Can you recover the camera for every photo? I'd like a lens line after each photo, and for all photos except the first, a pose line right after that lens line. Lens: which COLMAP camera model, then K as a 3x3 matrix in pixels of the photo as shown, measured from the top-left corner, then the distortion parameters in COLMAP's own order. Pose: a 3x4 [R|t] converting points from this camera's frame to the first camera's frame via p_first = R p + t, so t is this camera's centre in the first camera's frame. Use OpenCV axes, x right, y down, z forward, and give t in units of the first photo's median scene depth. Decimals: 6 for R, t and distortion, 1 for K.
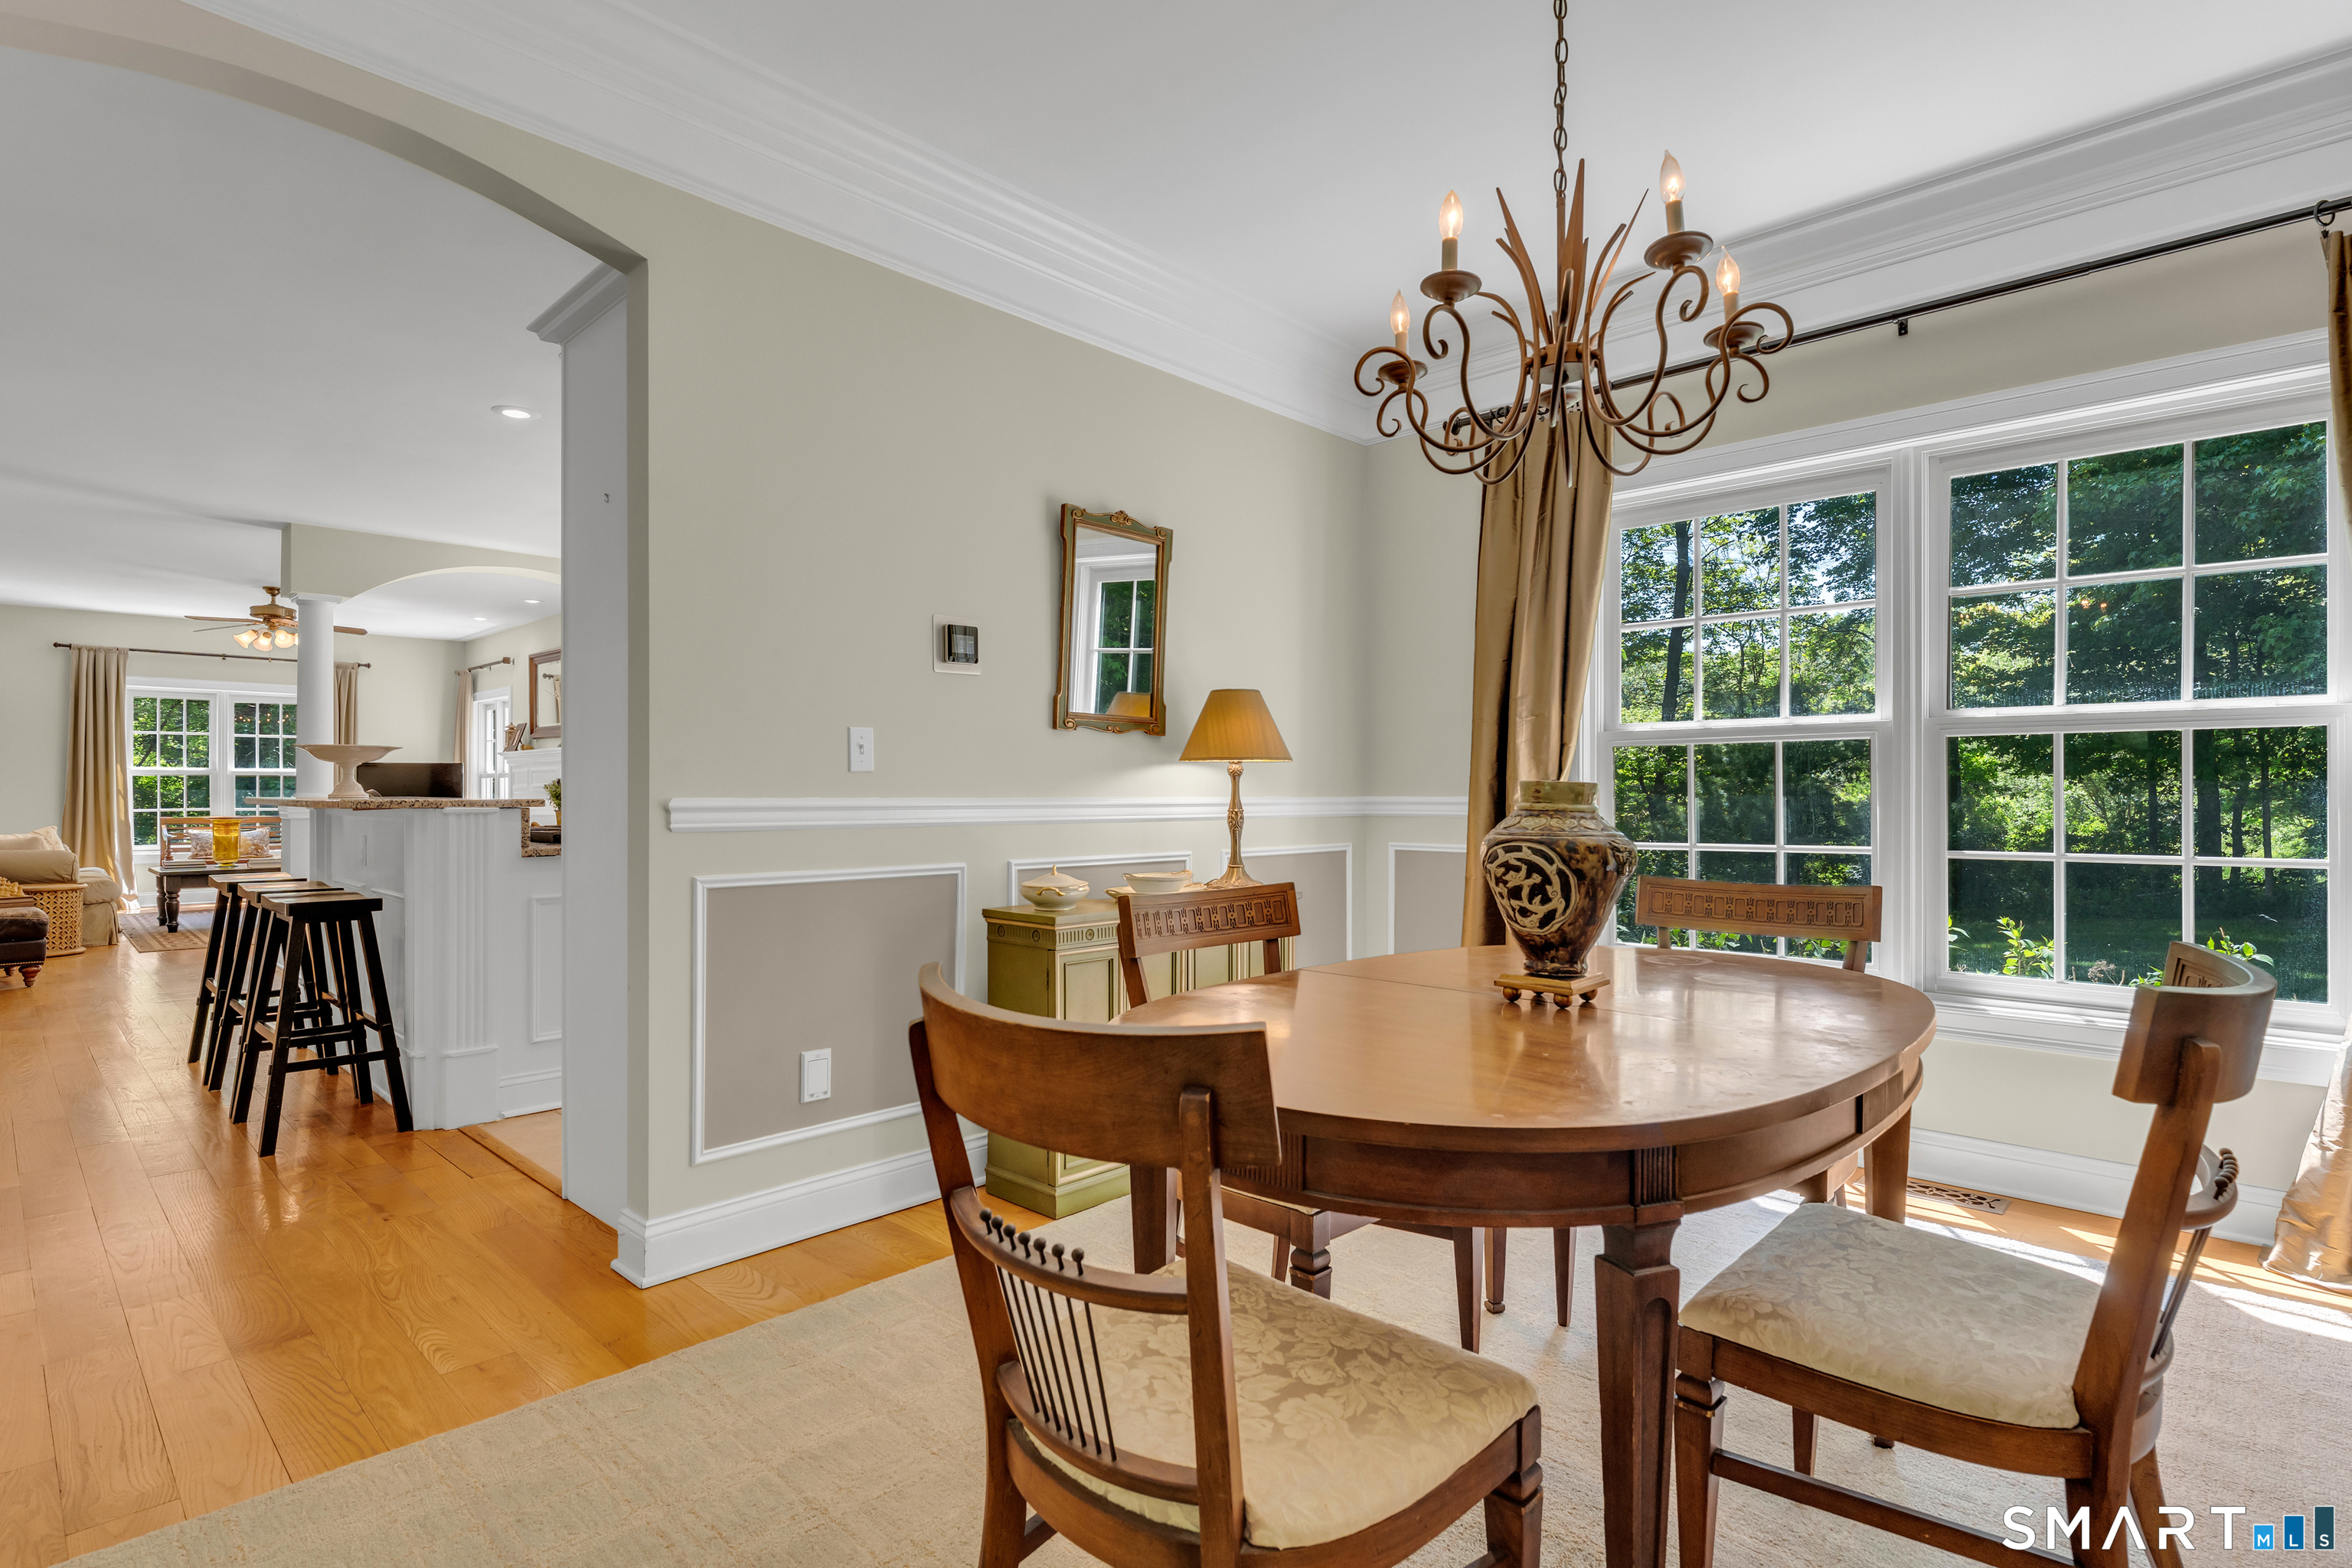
lens RADIAL K [[1169.1, 0, 1181.1], [0, 1169.1, 781.5], [0, 0, 1]] dist [-0.000321, 0.001666]
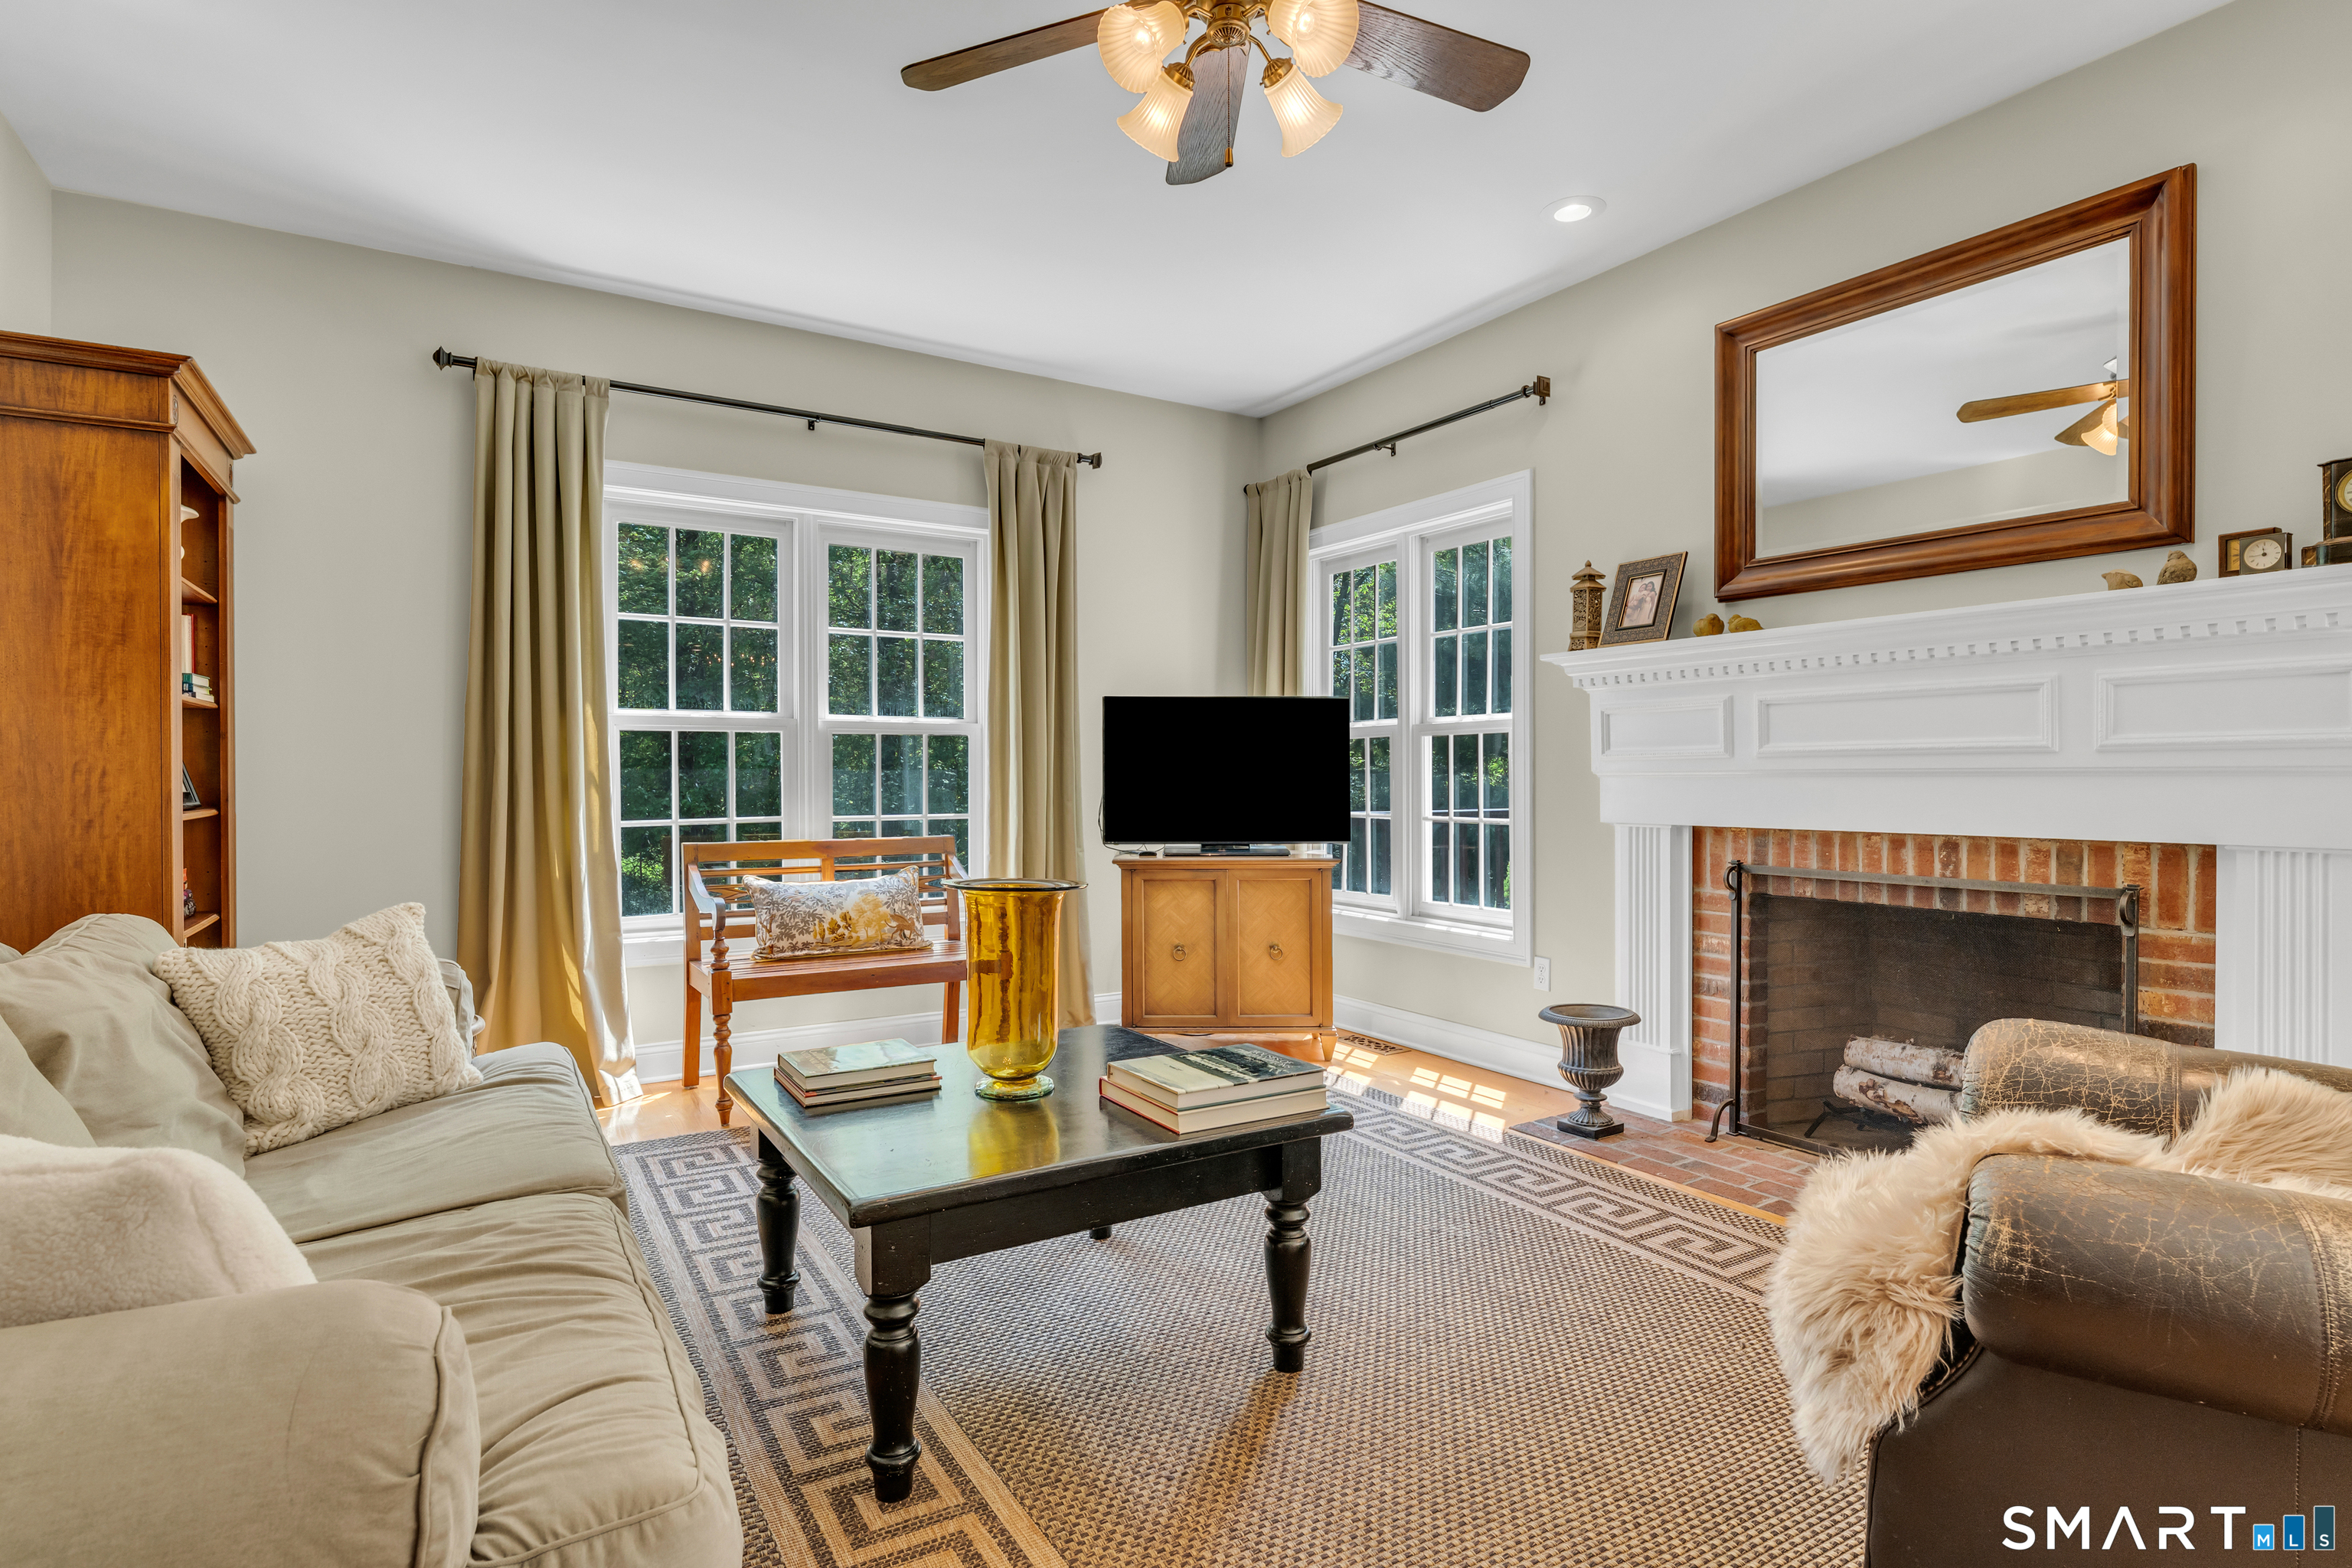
lens RADIAL K [[1169.1, 0, 1155.8], [0, 1169.1, 790.7], [0, 0, 1]] dist [-0.000321, 0.001666]
pose [[0.967463, 0.002033, -0.253006, -0.637840], [0.002122, 0.999867, 0.016150, 0.008180], [0.253005, -0.016161, 0.967330, 0.684461]]
